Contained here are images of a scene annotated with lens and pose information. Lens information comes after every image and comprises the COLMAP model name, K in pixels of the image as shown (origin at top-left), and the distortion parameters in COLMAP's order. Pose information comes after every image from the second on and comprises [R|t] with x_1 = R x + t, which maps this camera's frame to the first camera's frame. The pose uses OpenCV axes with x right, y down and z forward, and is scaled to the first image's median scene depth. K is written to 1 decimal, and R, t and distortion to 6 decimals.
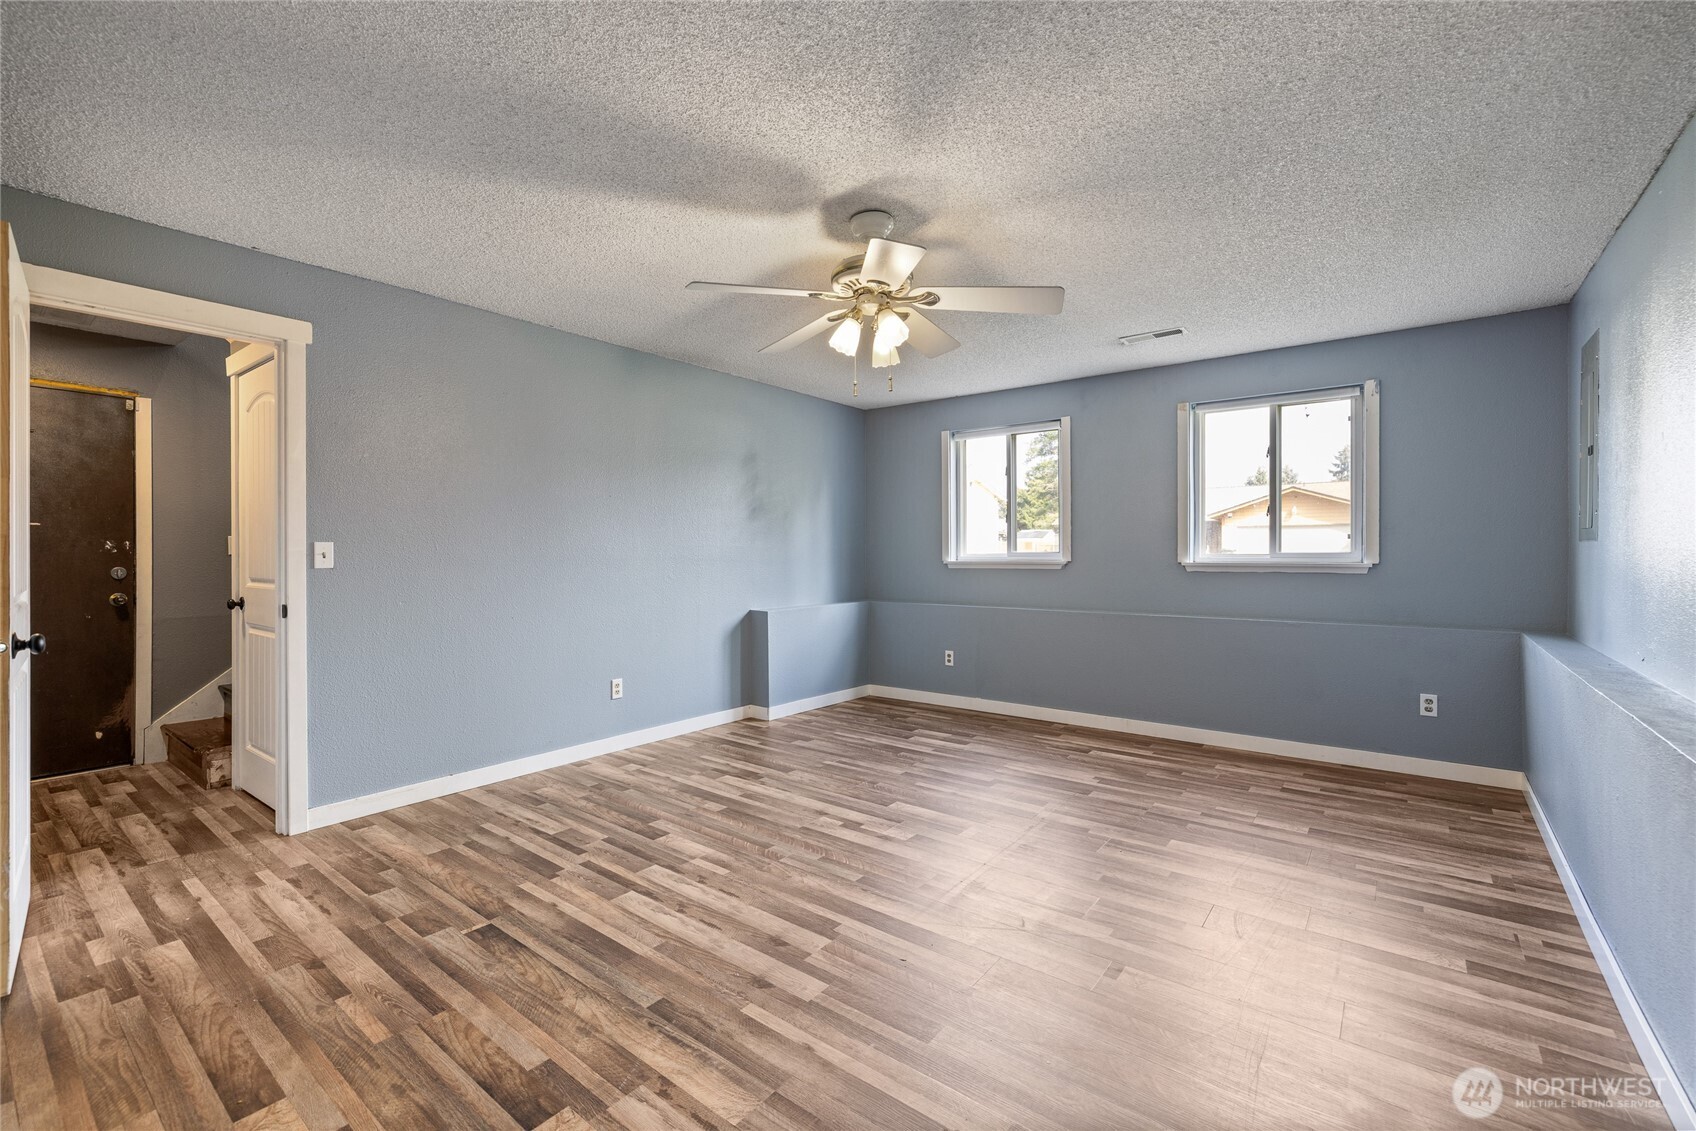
lens RADIAL K [[721.9, 0, 824.4], [0, 721.9, 562.1], [0, 0, 1]] dist [-0.002570, 0.000068]
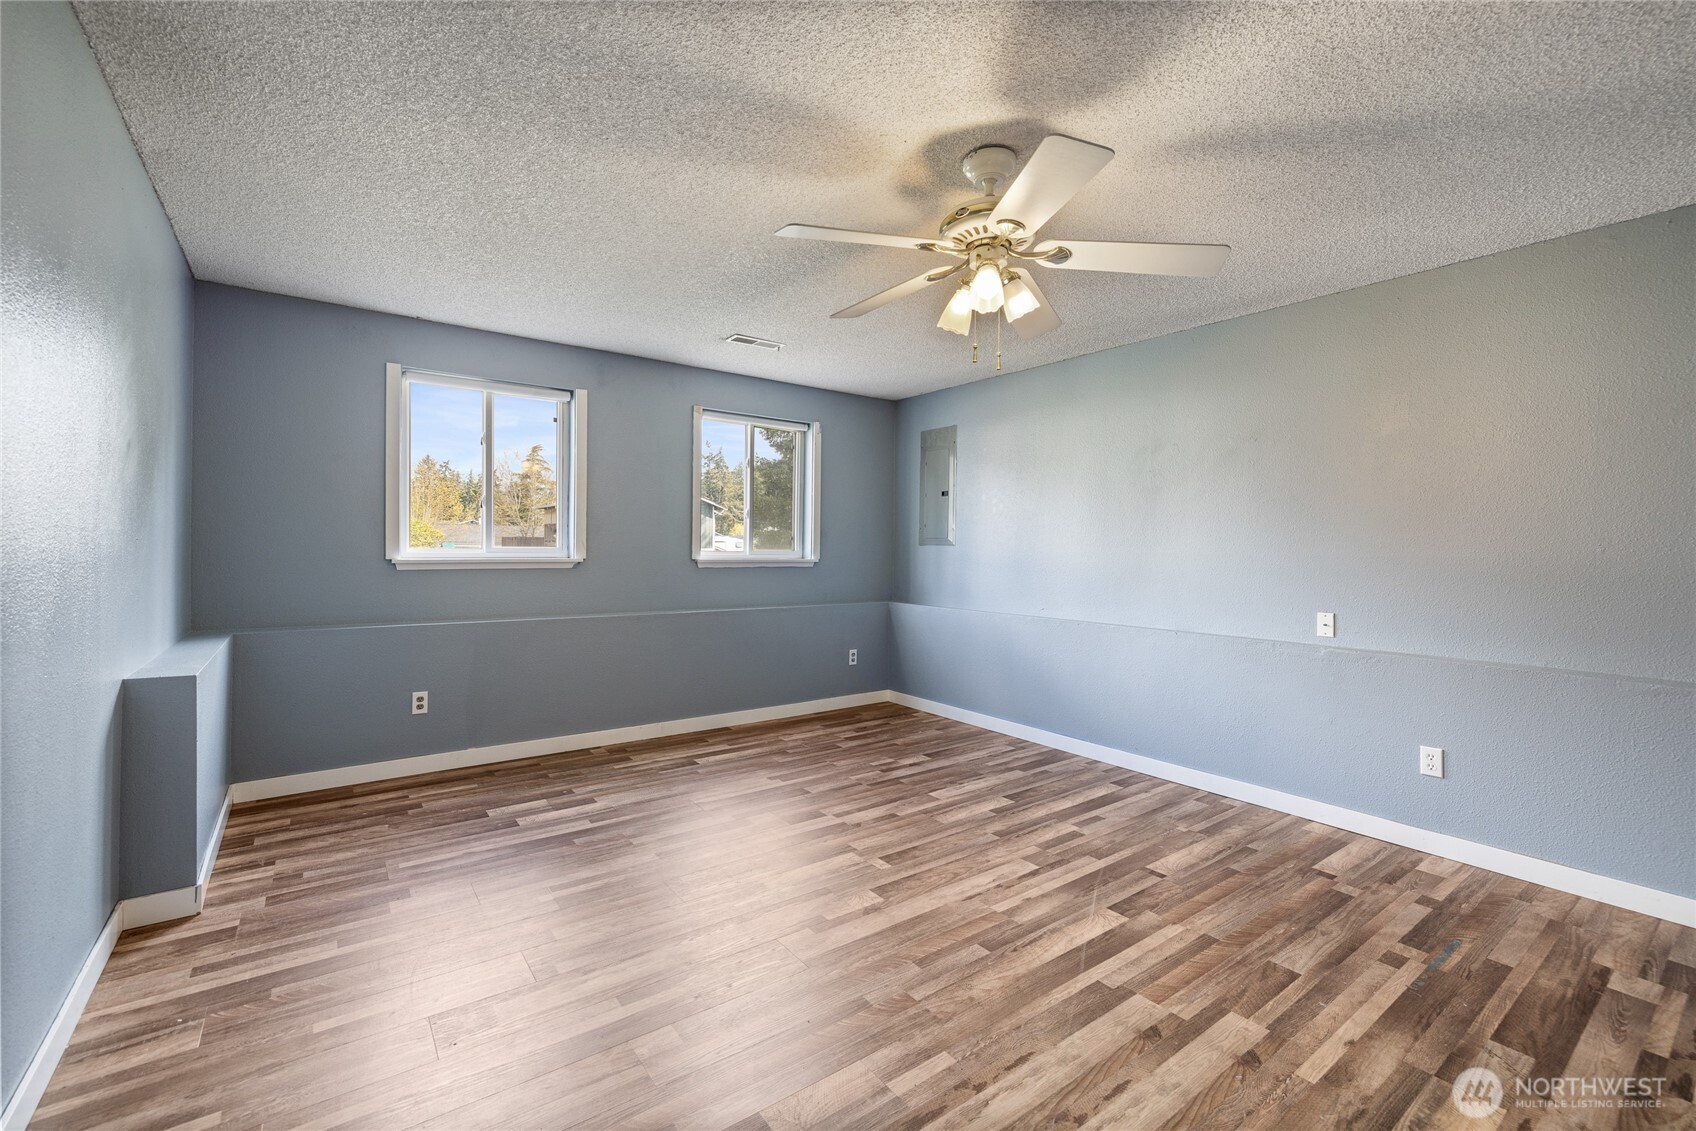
lens RADIAL K [[710.7, 0, 833.1], [0, 710.7, 562.3], [0, 0, 1]] dist [-0.000197, 0.000199]
pose [[0.265317, -0.014289, 0.964055, -0.662812], [0.002057, 0.999896, 0.014254, -0.014483], [-0.964159, -0.001798, 0.265319, 0.809266]]
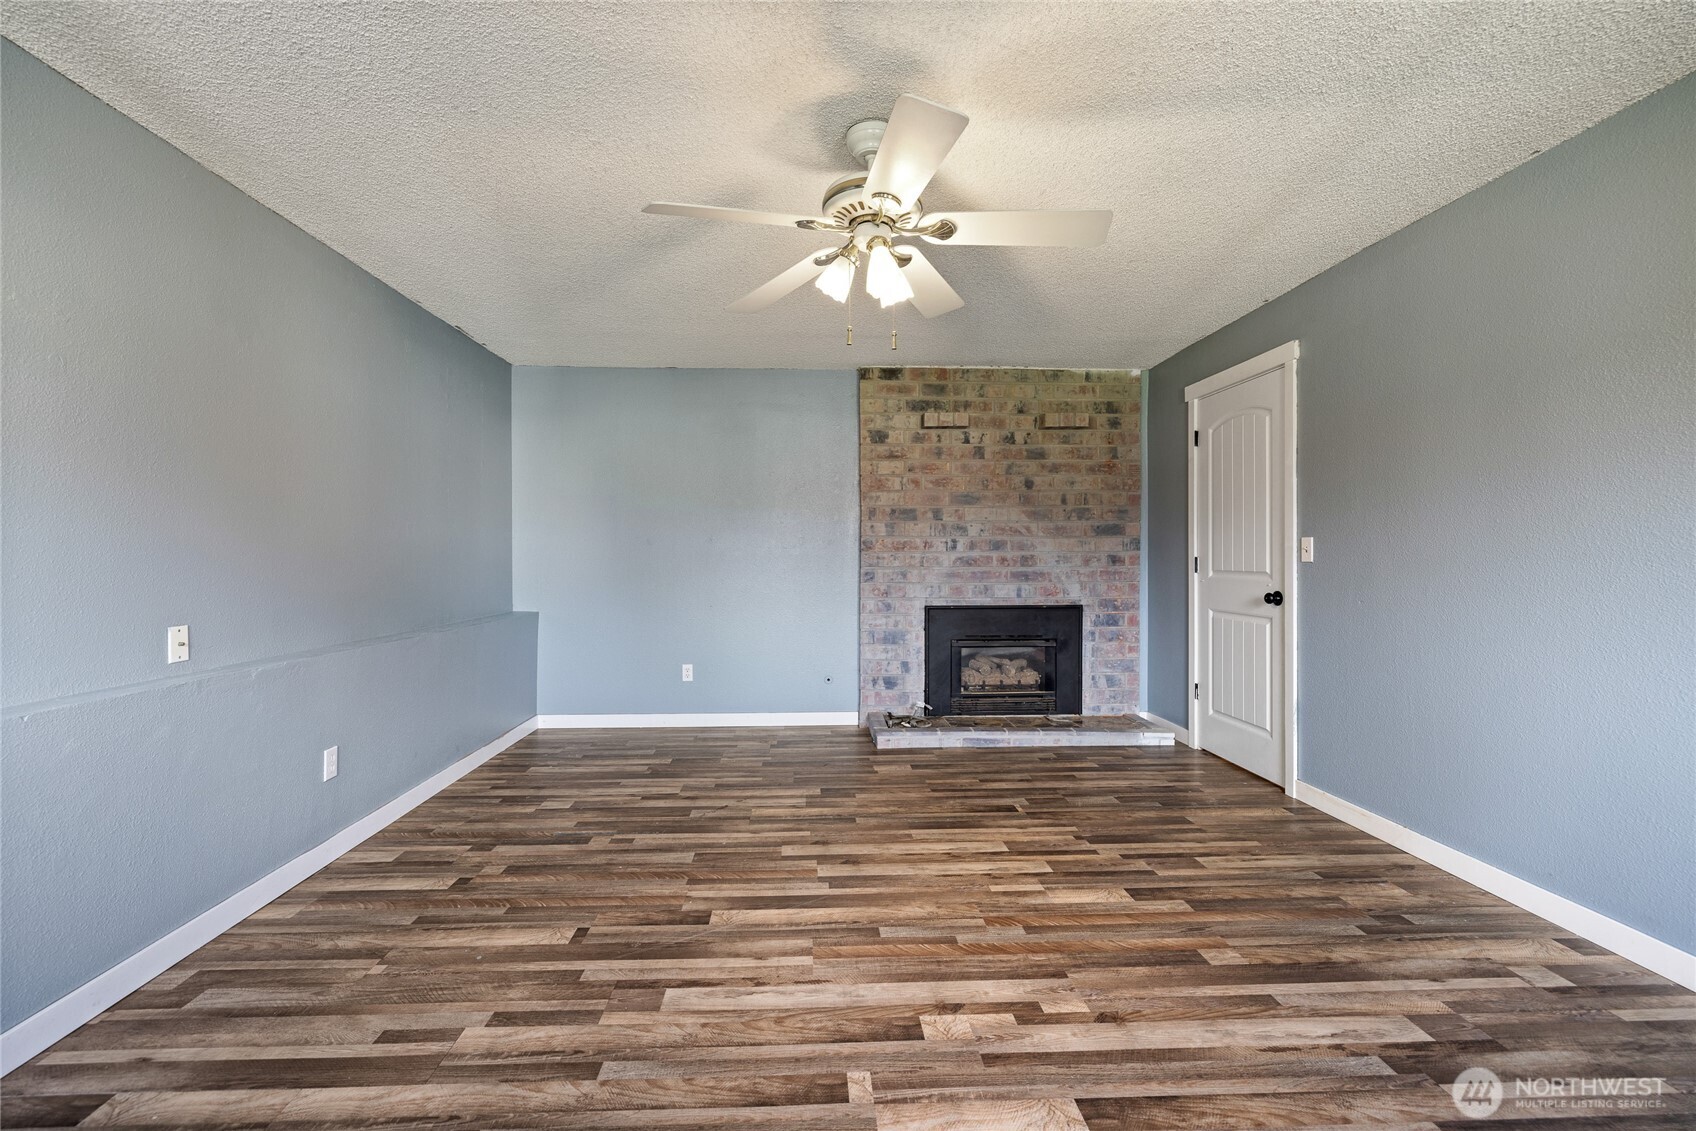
lens RADIAL K [[710.7, 0, 833.1], [0, 710.7, 562.3], [0, 0, 1]] dist [-0.000197, 0.000199]
pose [[-0.751940, 0.005738, -0.659207, 0.535613], [-0.009133, 0.999775, 0.019120, -0.004399], [0.659168, 0.020398, -0.751719, 1.339761]]
